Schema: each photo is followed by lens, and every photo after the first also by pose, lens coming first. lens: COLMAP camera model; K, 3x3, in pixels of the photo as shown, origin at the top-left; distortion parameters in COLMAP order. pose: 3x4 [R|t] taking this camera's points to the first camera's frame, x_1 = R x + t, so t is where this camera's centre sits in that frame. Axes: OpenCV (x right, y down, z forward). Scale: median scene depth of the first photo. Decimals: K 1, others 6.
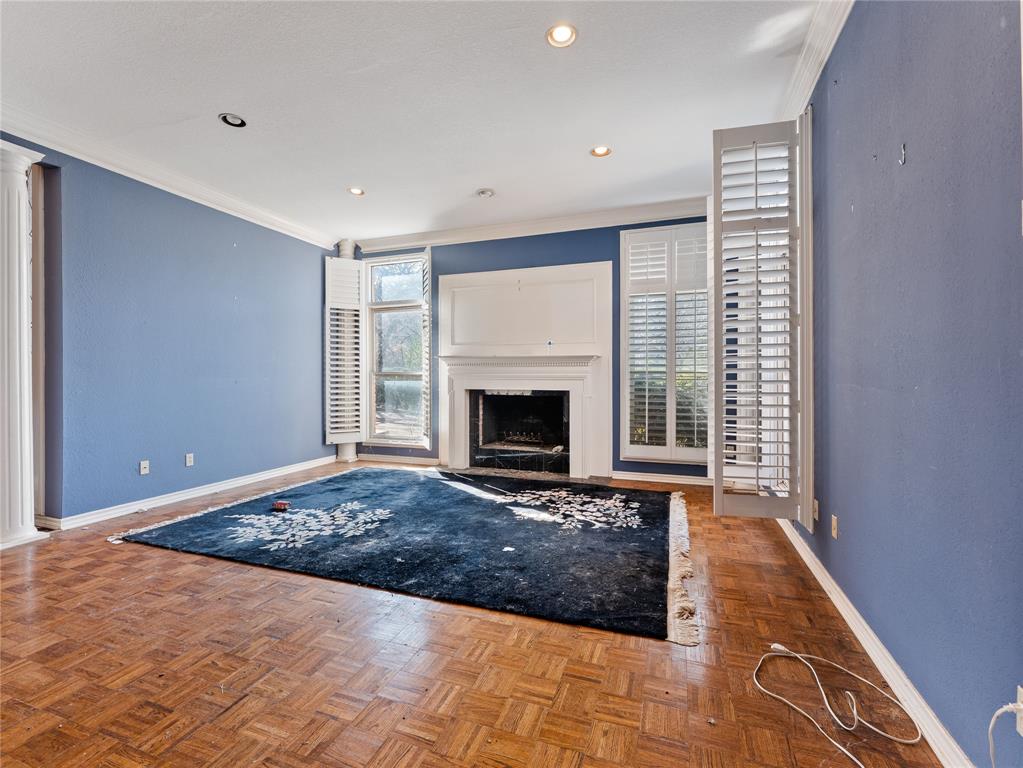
lens RADIAL K [[460.8, 0, 512.1], [0, 460.8, 383.3], [0, 0, 1]] dist [0.000818, -0.001184]
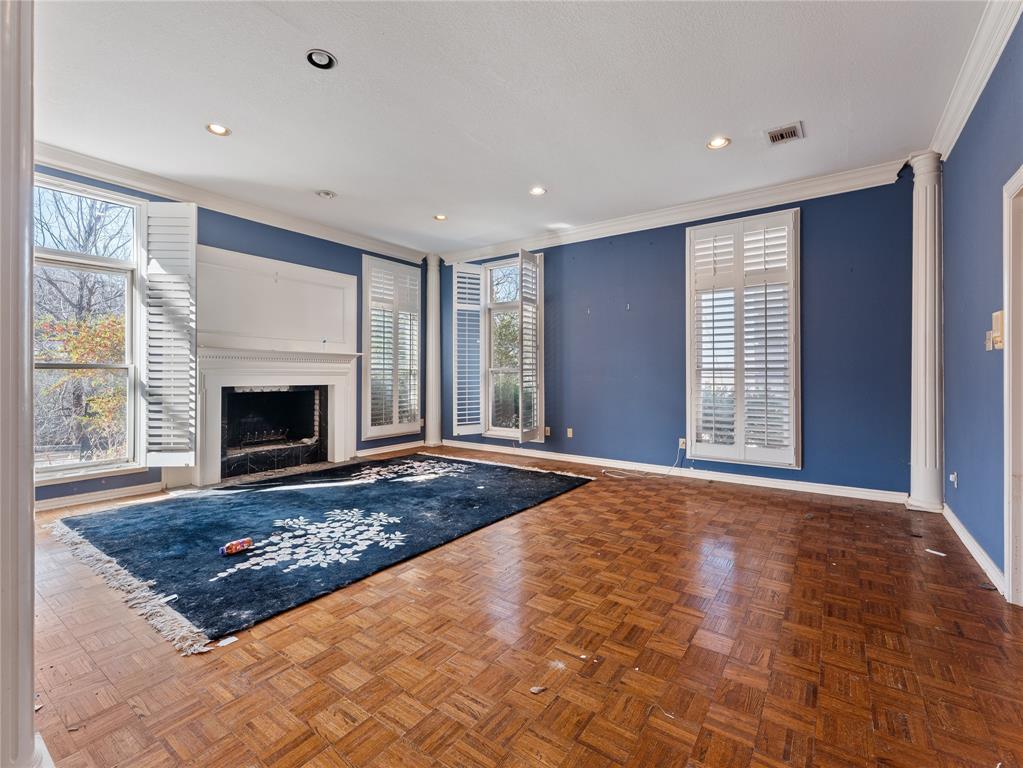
lens RADIAL K [[460.8, 0, 506.0], [0, 460.8, 376.1], [0, 0, 1]] dist [0.000818, -0.001184]
pose [[0.275897, -0.003930, 0.961179, -1.154878], [0.011000, 0.999939, 0.000931, -0.002393], [-0.961124, 0.010316, 0.275923, 0.408013]]
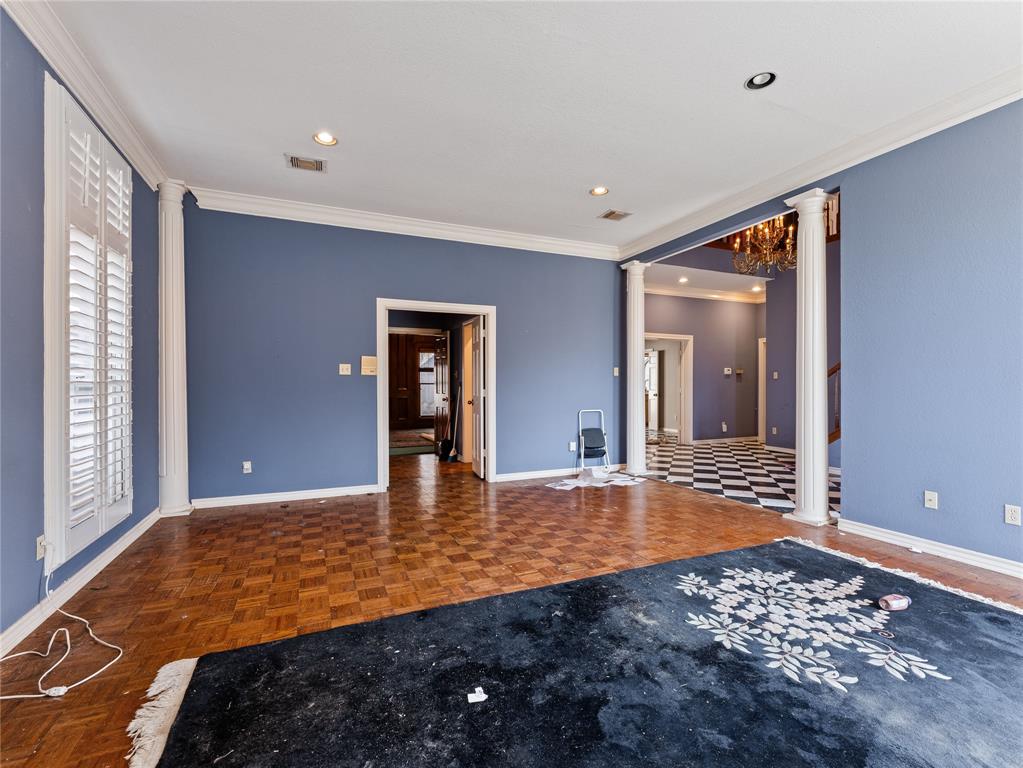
lens RADIAL K [[460.8, 0, 507.6], [0, 460.8, 380.7], [0, 0, 1]] dist [0.000818, -0.001184]
pose [[-0.730482, -0.000928, -0.682931, 0.282082], [-0.005496, 0.999975, 0.004519, -0.021011], [0.682910, 0.007054, -0.730469, 1.159248]]
